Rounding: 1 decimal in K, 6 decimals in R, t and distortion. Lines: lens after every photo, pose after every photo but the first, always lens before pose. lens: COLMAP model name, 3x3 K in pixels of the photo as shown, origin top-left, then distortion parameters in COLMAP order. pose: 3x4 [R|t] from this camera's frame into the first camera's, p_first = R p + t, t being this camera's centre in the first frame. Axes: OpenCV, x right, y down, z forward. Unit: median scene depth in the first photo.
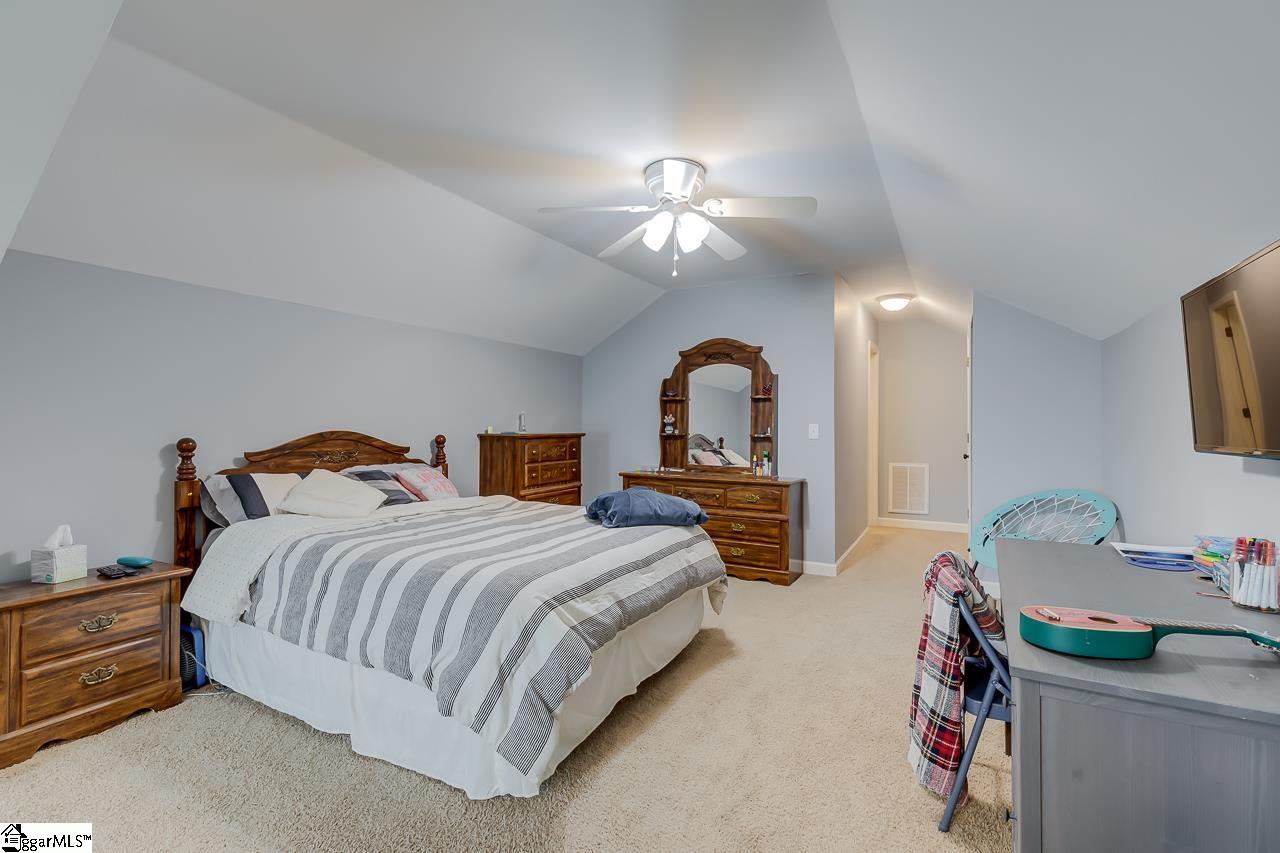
lens RADIAL K [[576.4, 0, 639.3], [0, 576.4, 424.4], [0, 0, 1]] dist [0.008318, -0.000448]
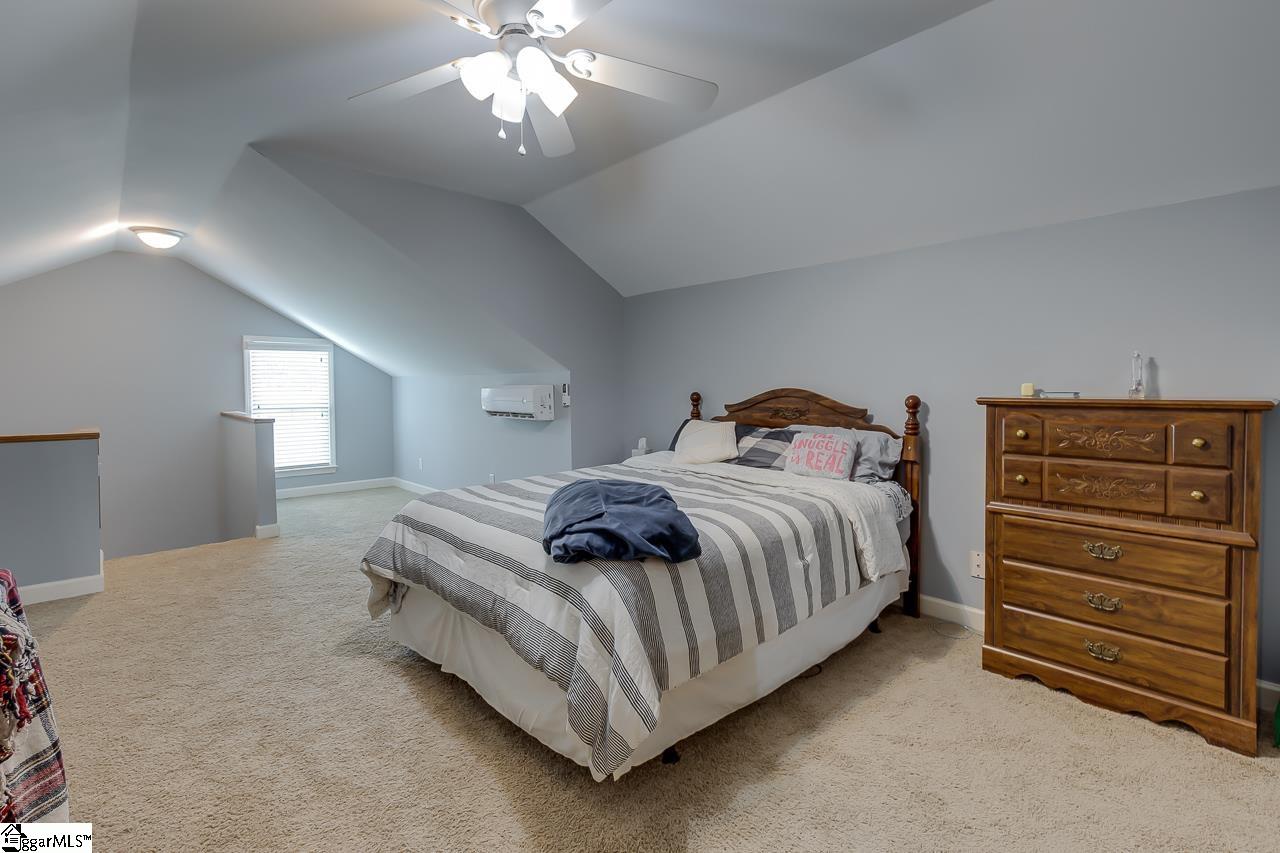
lens RADIAL K [[576.4, 0, 648.4], [0, 576.4, 392.3], [0, 0, 1]] dist [0.008318, -0.000448]
pose [[-0.294707, 0.008425, -0.955551, 0.406054], [0.000432, 0.999962, 0.008683, 0.007228], [0.955588, 0.002147, -0.294700, 0.840009]]
